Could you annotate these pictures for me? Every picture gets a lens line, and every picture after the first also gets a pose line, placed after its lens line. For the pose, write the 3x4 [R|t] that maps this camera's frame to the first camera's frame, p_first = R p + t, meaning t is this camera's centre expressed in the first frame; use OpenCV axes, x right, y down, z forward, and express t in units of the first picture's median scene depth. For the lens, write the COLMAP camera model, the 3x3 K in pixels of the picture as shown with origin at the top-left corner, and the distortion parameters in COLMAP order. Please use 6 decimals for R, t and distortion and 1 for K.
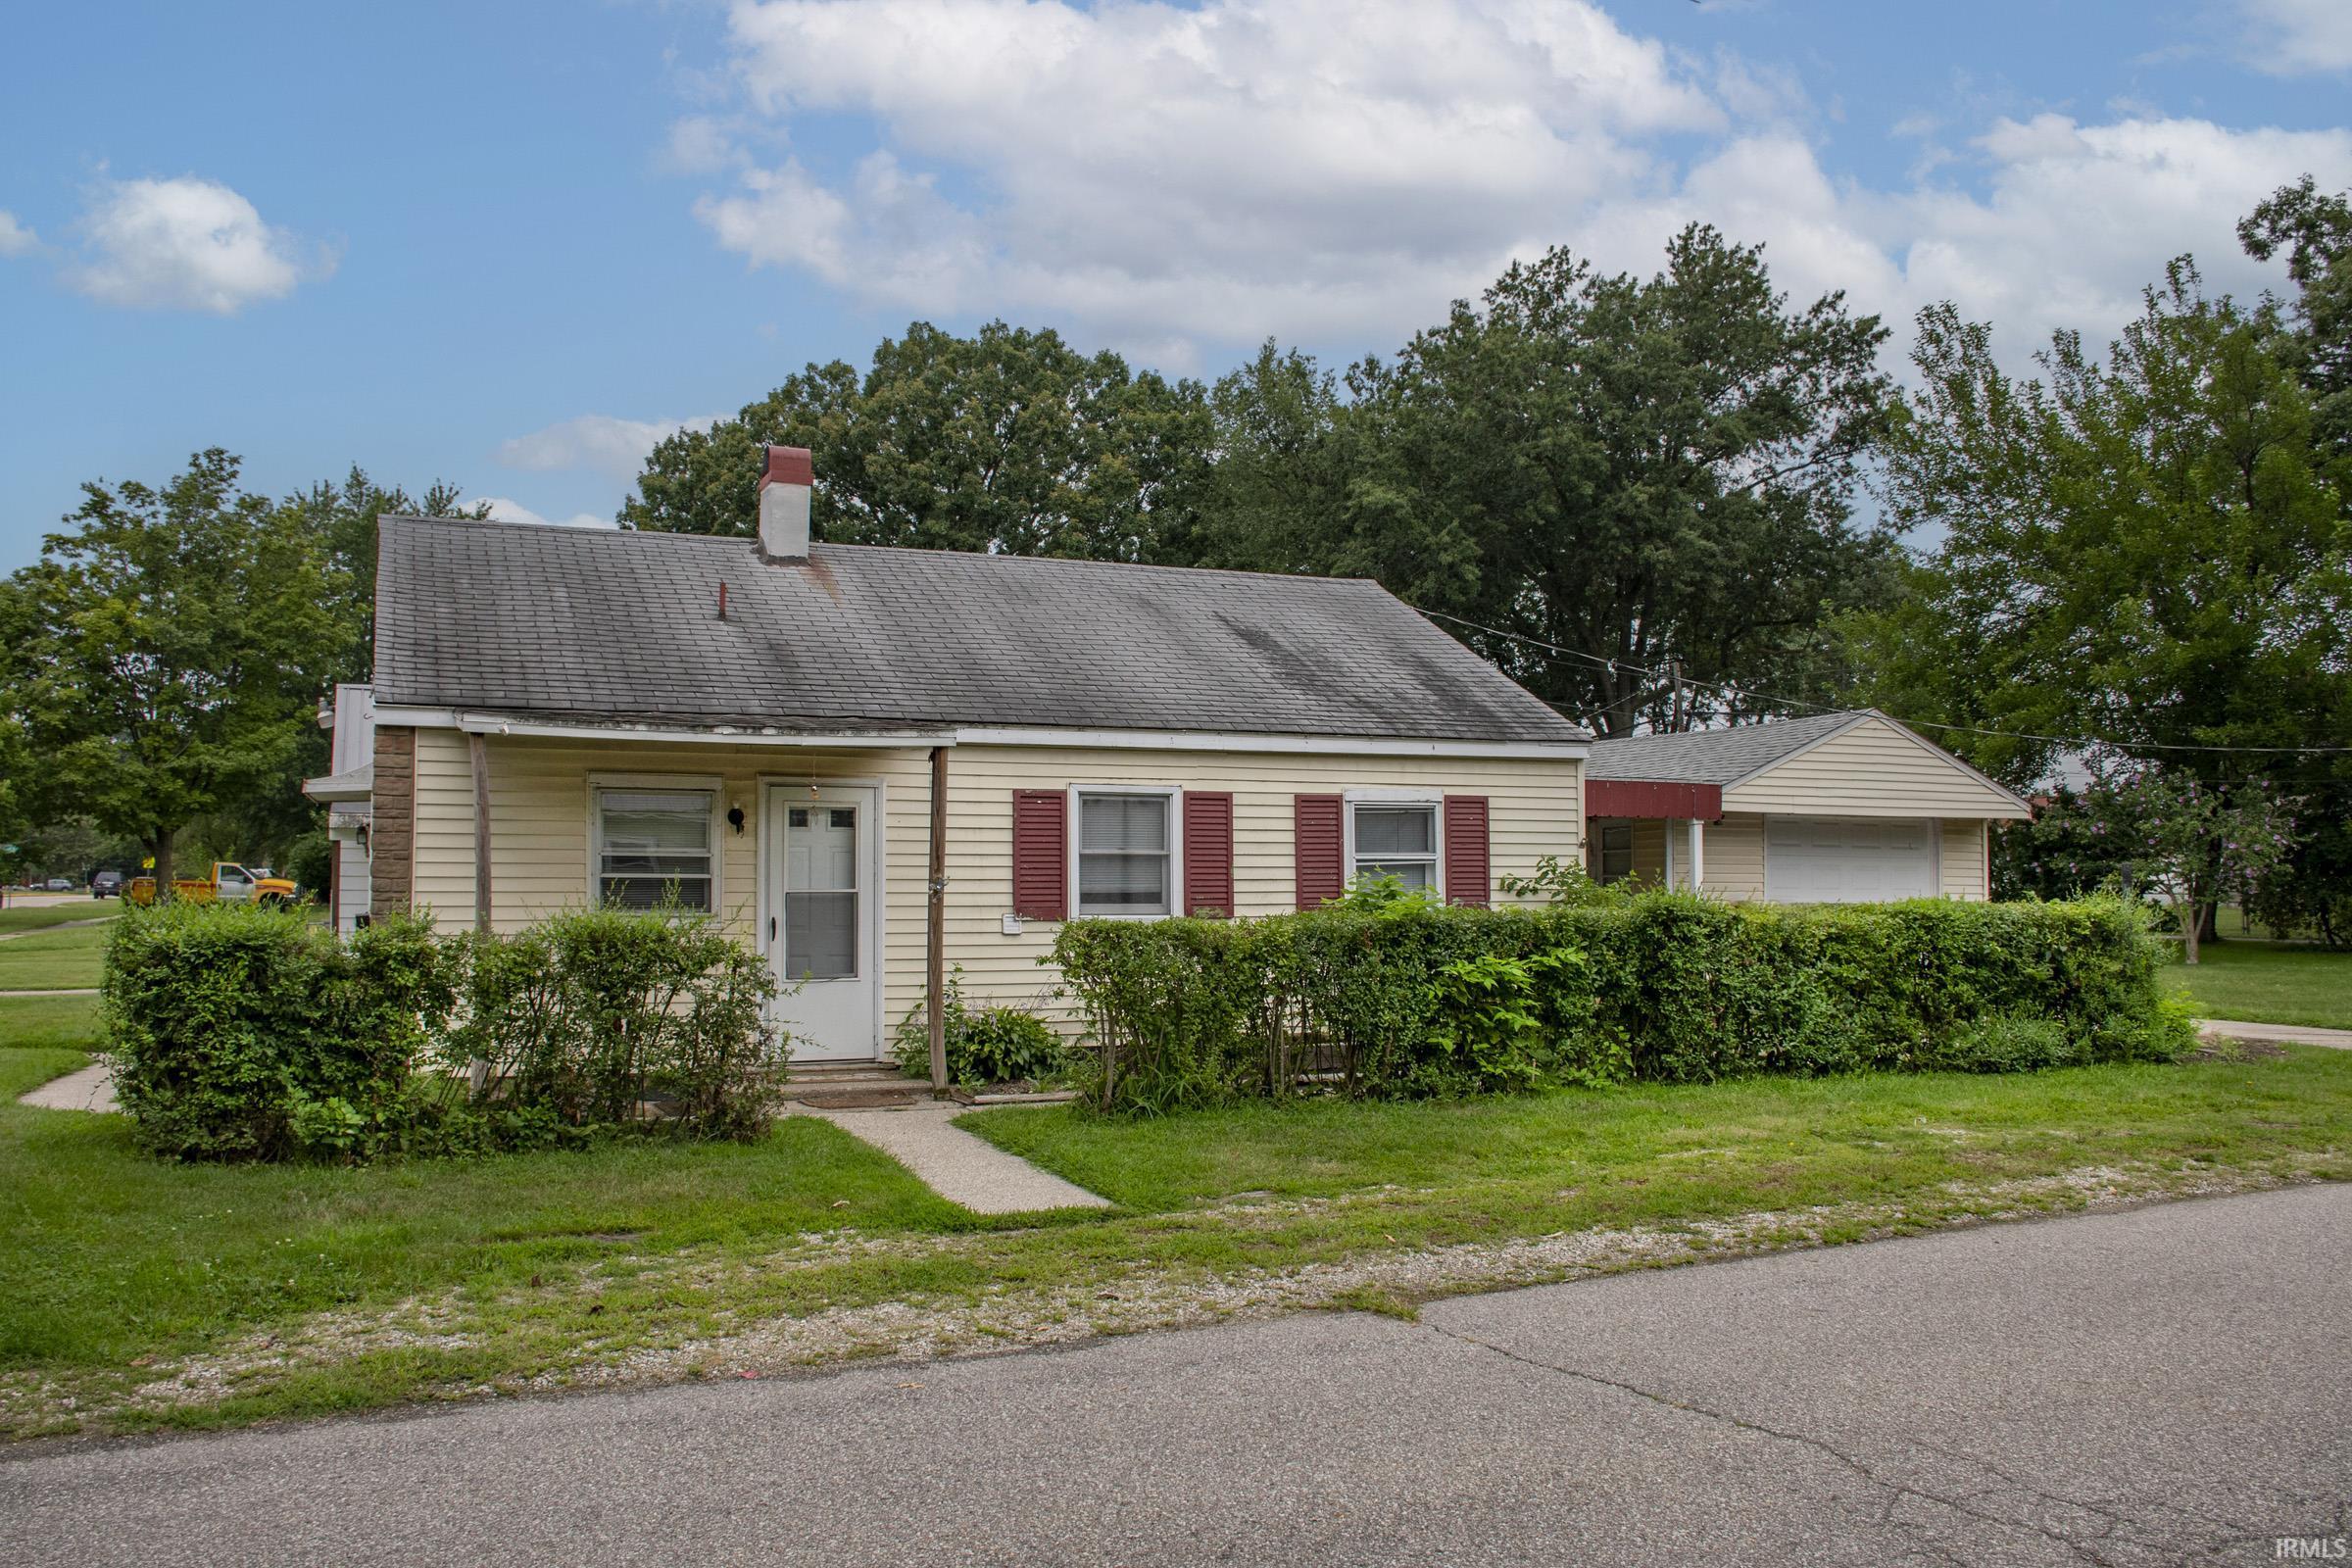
lens RADIAL K [[1858.6, 0, 1184.8], [0, 1858.6, 792.3], [0, 0, 1]] dist [-0.135556, 0.083825]
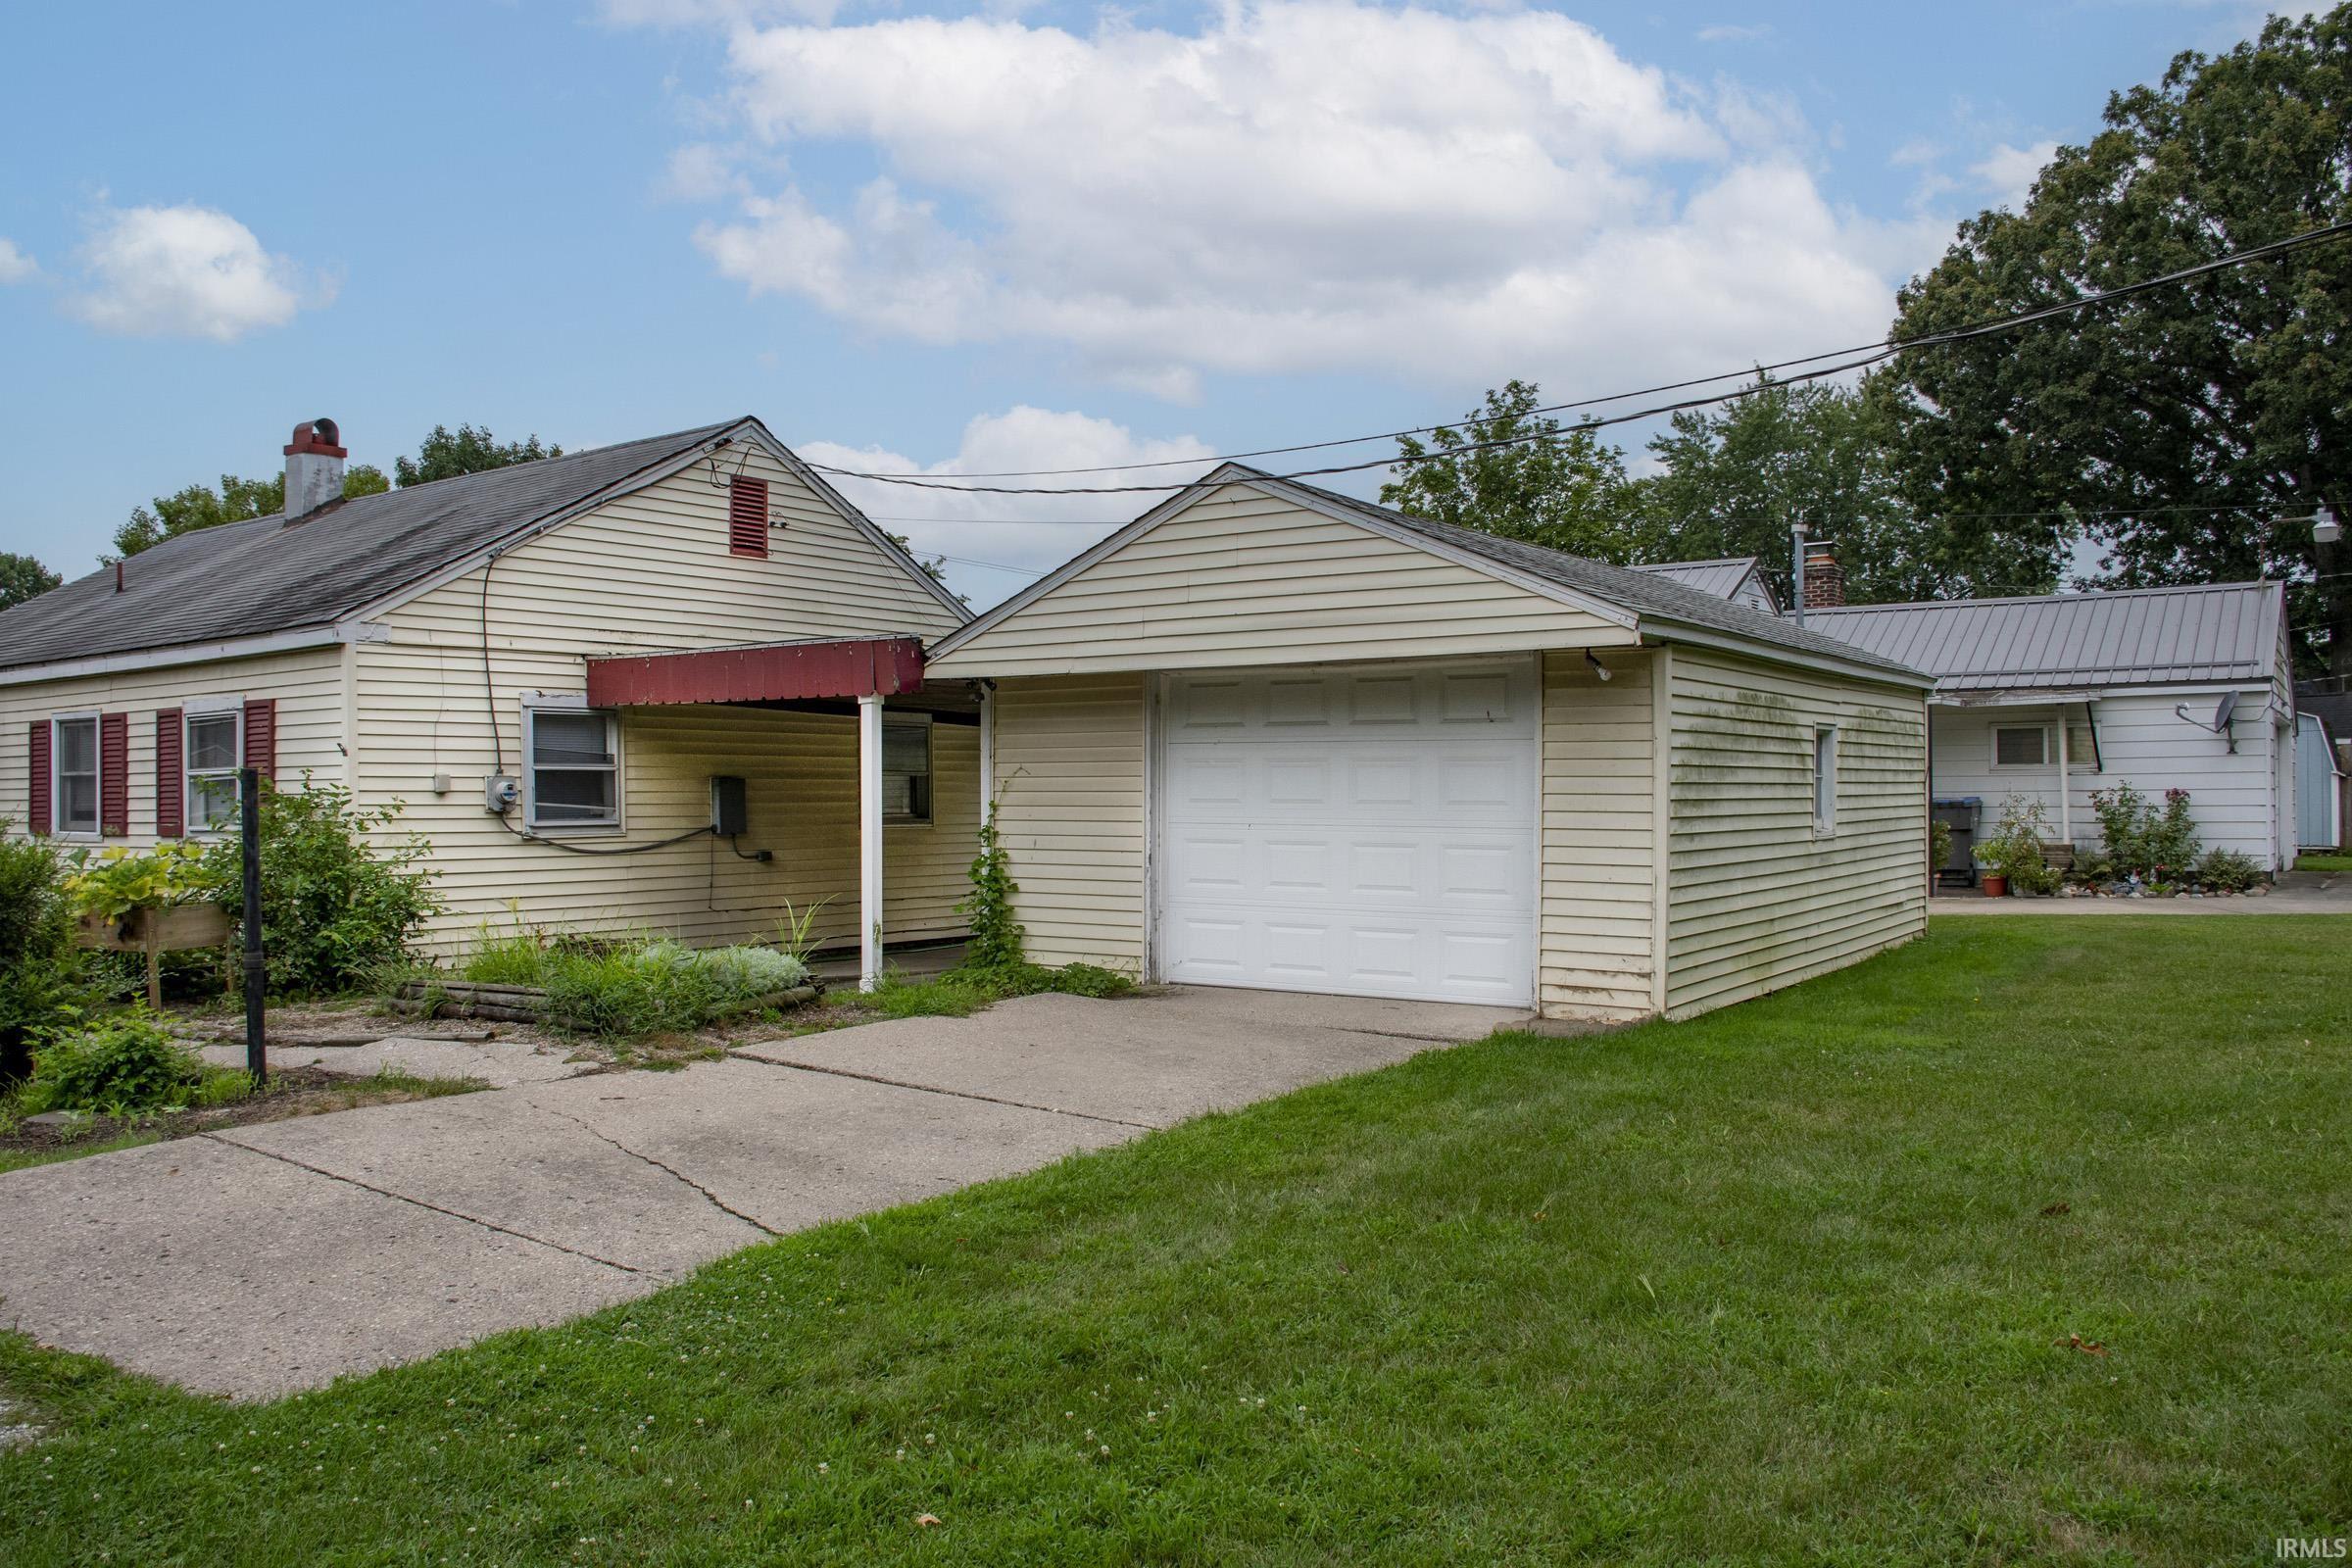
lens RADIAL K [[1858.6, 0, 1144.5], [0, 1858.6, 795.3], [0, 0, 1]] dist [-0.135556, 0.083825]
pose [[0.503655, -0.001420, -0.863904, 1.090085], [0.050685, 0.998325, 0.027908, 0.043766], [0.862417, -0.057843, 0.502883, 0.934934]]
